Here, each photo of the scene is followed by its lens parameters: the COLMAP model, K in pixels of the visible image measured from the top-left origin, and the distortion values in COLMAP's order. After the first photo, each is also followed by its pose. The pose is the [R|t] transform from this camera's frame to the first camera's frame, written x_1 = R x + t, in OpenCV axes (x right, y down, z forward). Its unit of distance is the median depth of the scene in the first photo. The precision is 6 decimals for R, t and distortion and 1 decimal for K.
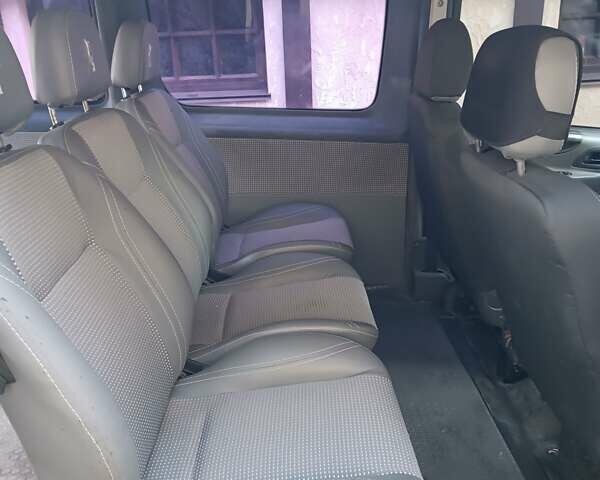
lens RADIAL K [[574.6, 0, 300.0], [0, 574.6, 240.0], [0, 0, 1]] dist [0.042623, -0.035412]
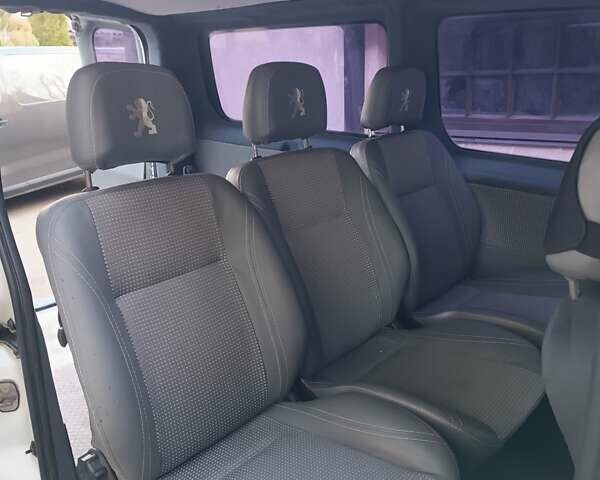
lens RADIAL K [[574.6, 0, 300.0], [0, 574.6, 240.0], [0, 0, 1]] dist [0.042623, -0.035412]
pose [[0.737330, 0.203732, -0.644079, 0.271586], [-0.228681, 0.972423, 0.045802, -0.065517], [0.635648, 0.113517, 0.763587, 0.099336]]
